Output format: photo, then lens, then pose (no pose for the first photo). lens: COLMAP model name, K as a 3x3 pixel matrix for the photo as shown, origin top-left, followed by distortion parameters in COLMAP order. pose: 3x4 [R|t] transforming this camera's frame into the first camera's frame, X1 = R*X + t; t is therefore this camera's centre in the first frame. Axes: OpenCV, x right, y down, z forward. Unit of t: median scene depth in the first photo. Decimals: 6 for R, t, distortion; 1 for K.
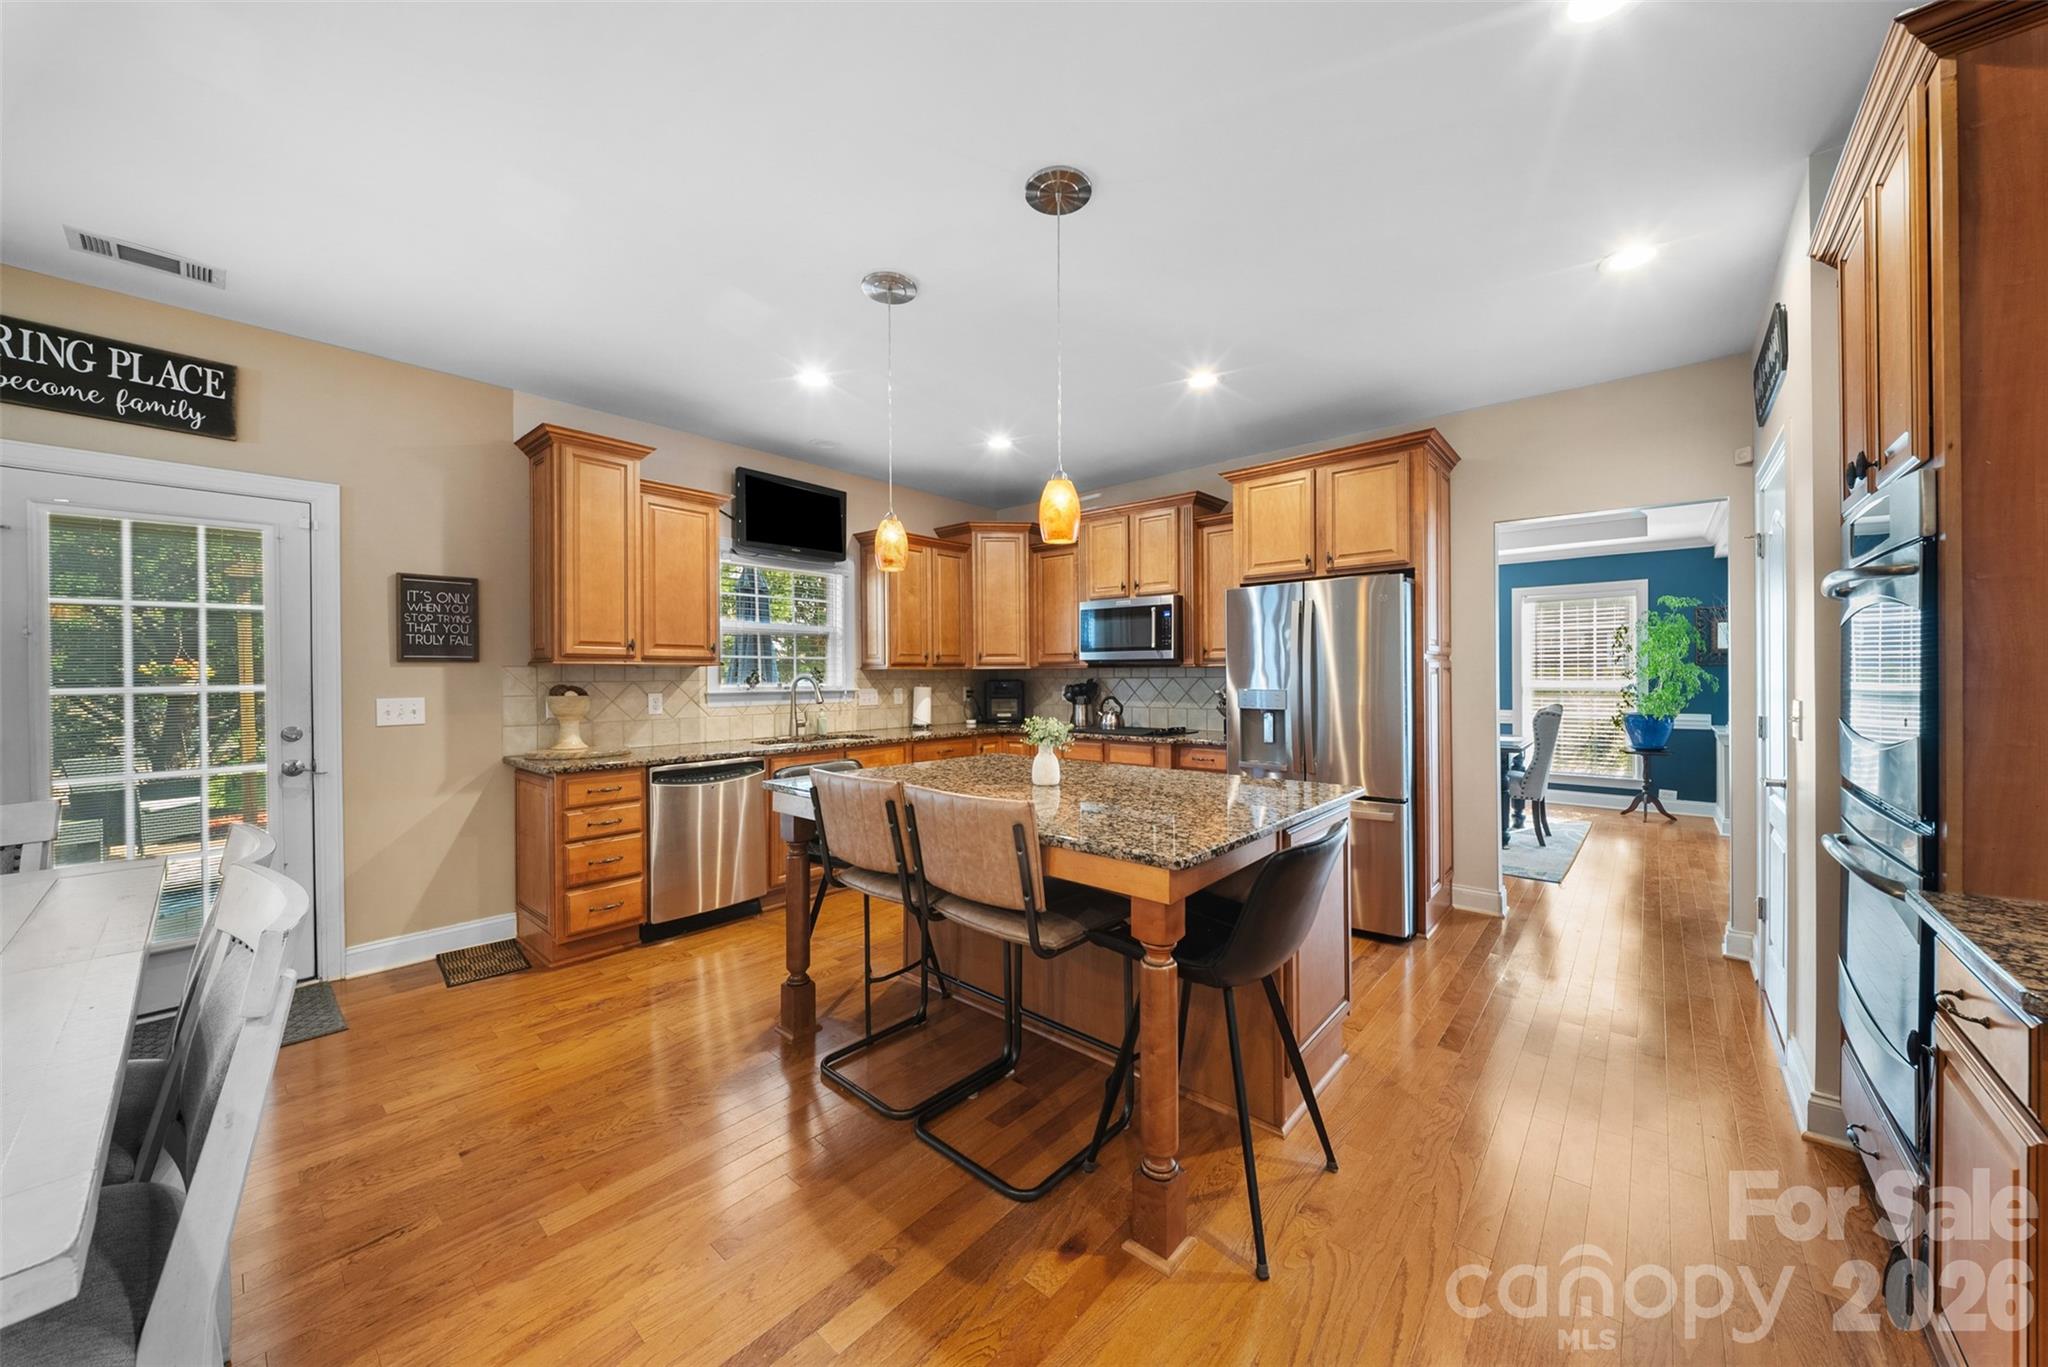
lens RADIAL K [[696.9, 0, 1024.0], [0, 696.9, 683.5], [0, 0, 1]] dist [-0.017346, 0.000006]
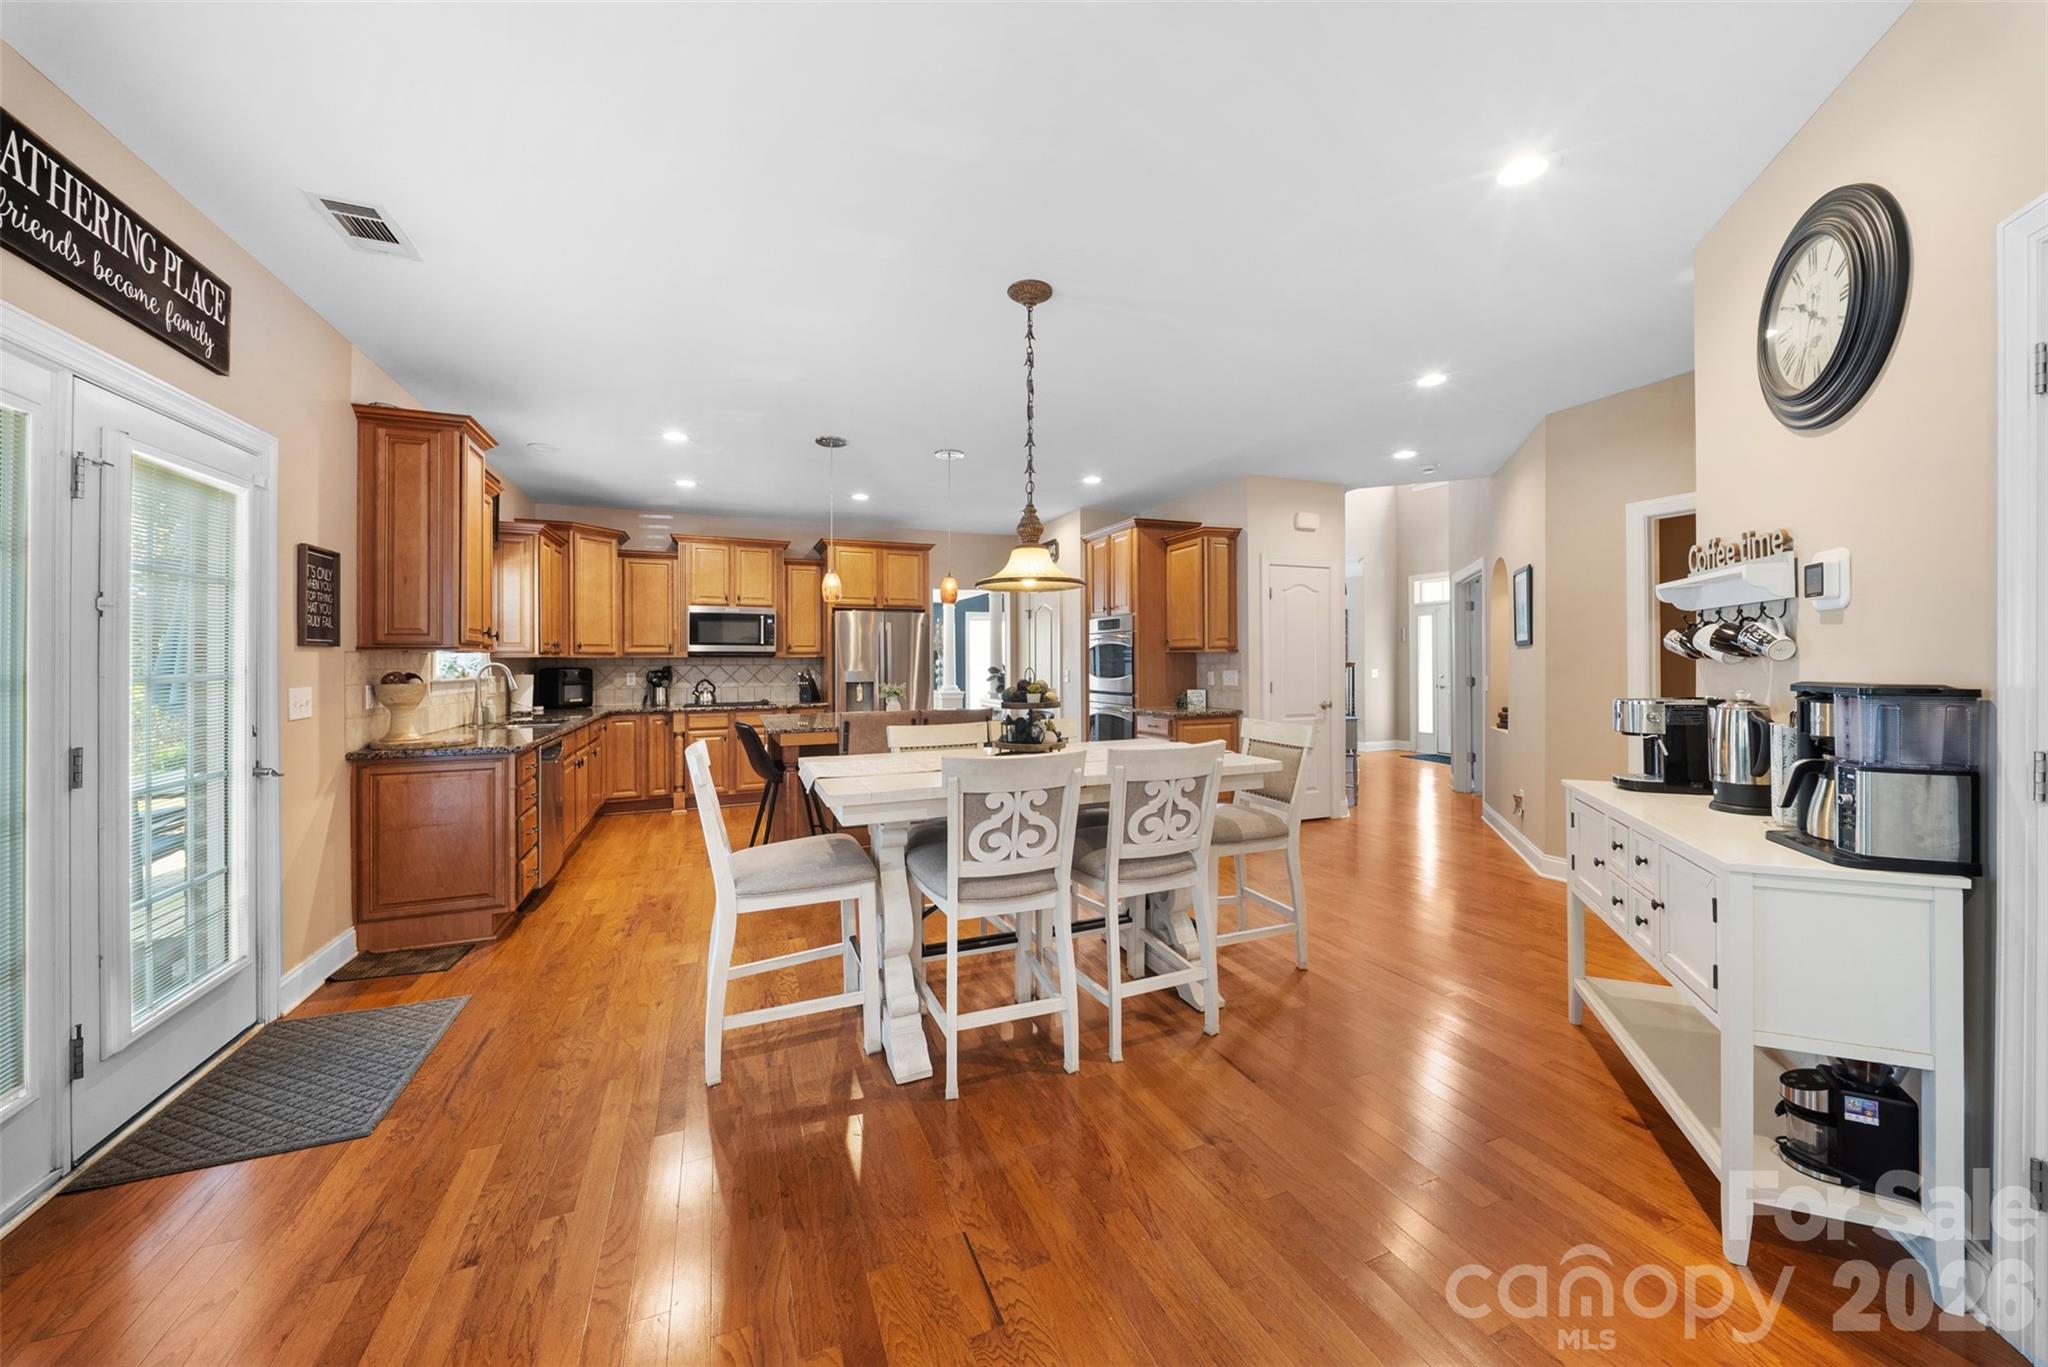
lens RADIAL K [[730.9, 0, 1028.2], [0, 730.9, 658.9], [0, 0, 1]] dist [-0.001390, -0.000209]
pose [[0.444758, 0.006696, 0.895626, -0.922801], [0.012432, 0.999830, -0.013649, 0.006801], [-0.895565, 0.017205, 0.444599, -0.160305]]
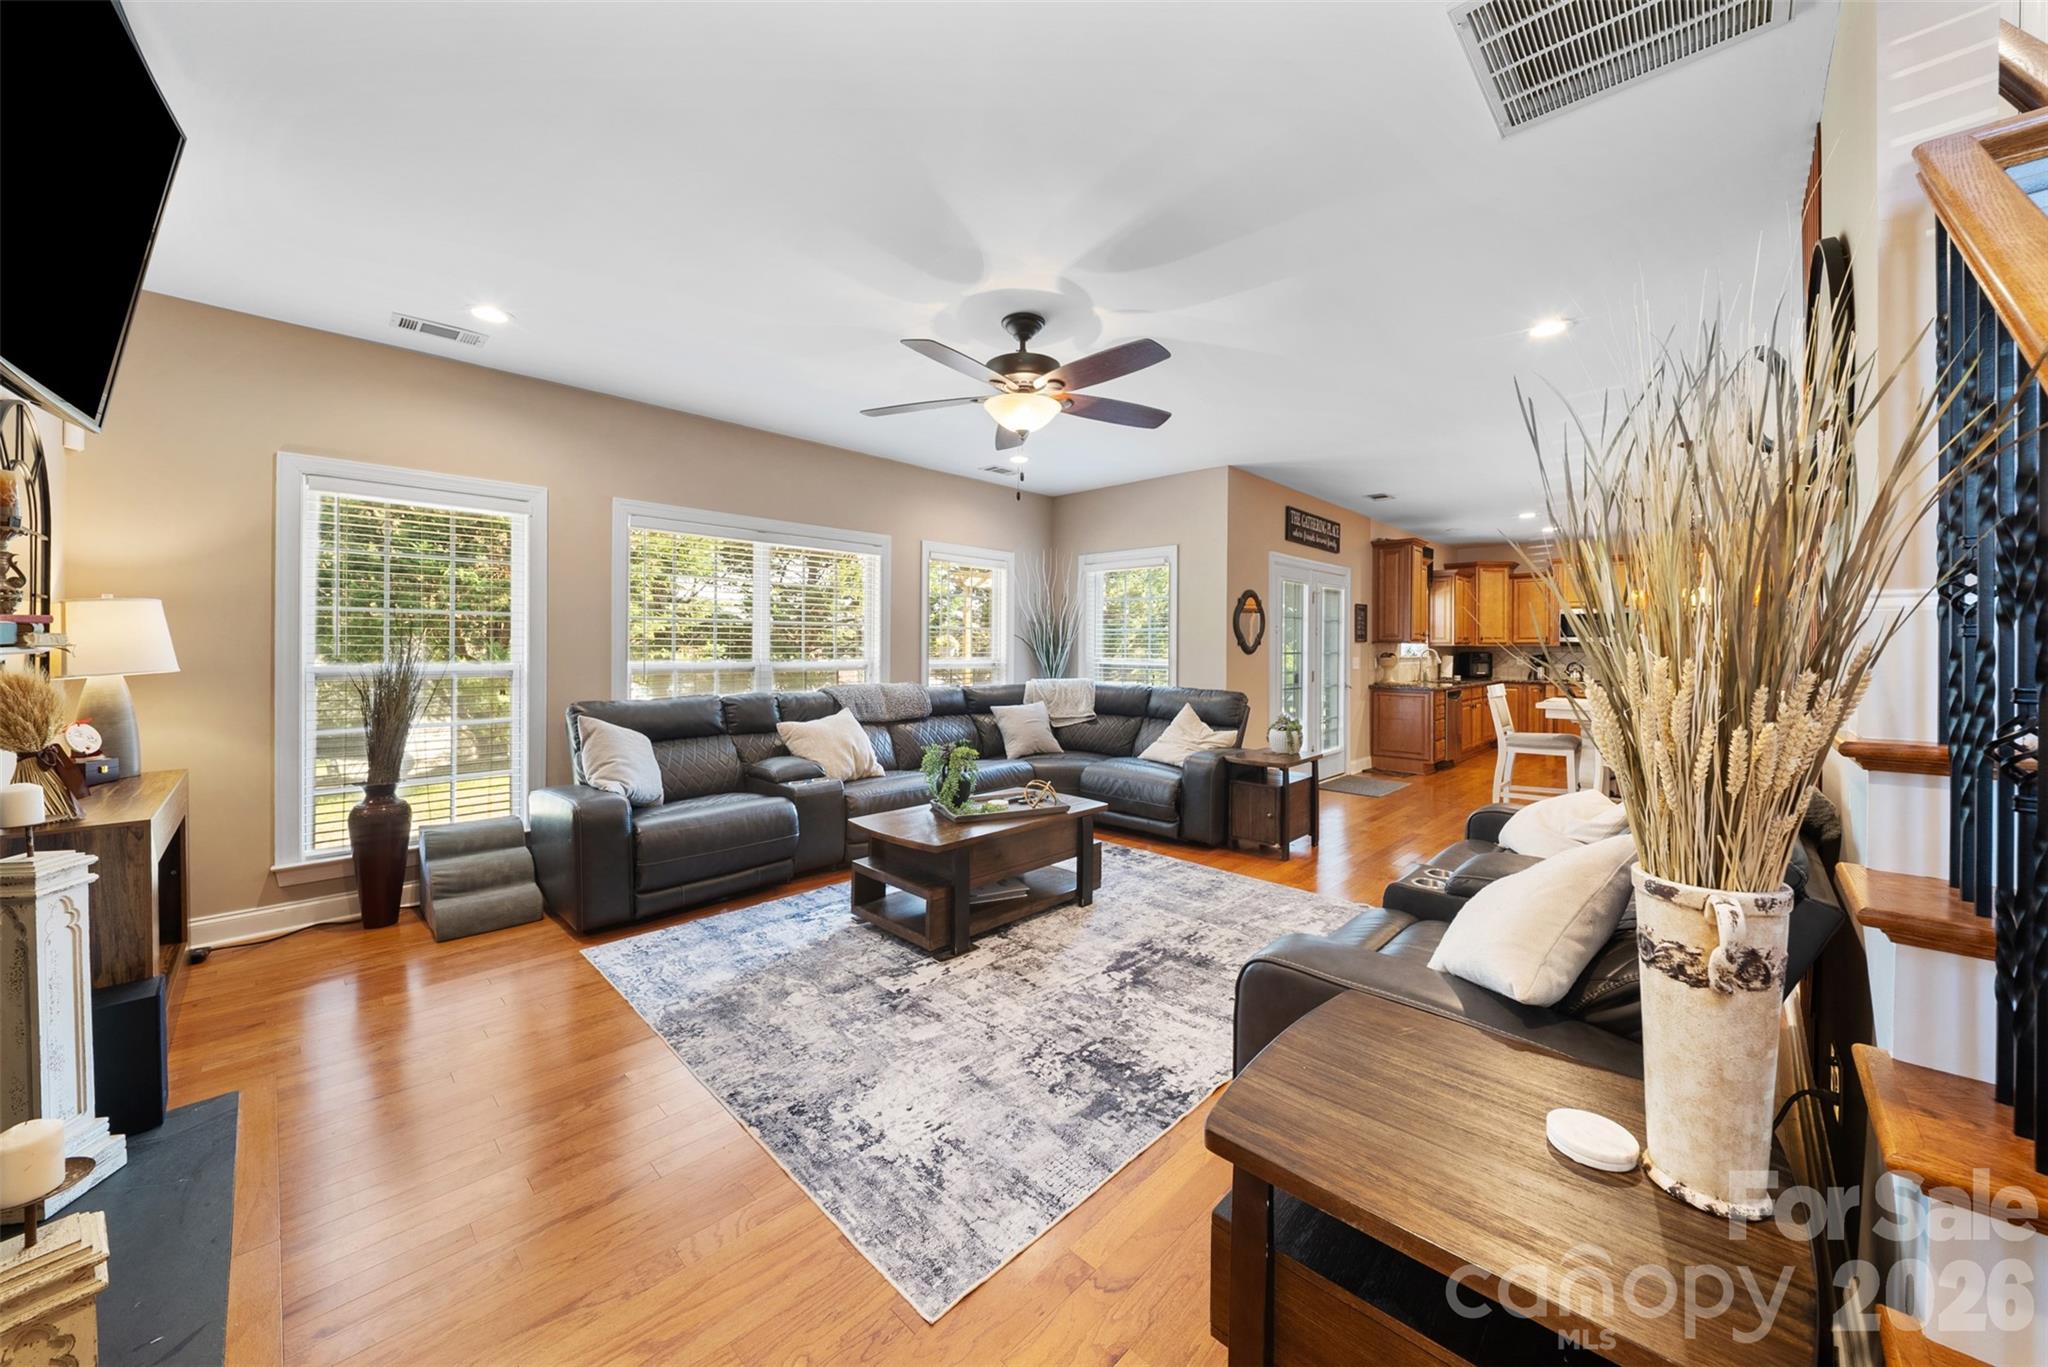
lens RADIAL K [[730.9, 0, 1028.2], [0, 730.9, 658.9], [0, 0, 1]] dist [-0.001390, -0.000209]
pose [[0.998303, 0.005305, -0.057993, -1.300876], [-0.005511, 0.999979, -0.003398, 0.028253], [0.057973, 0.003711, 0.998311, -1.058093]]
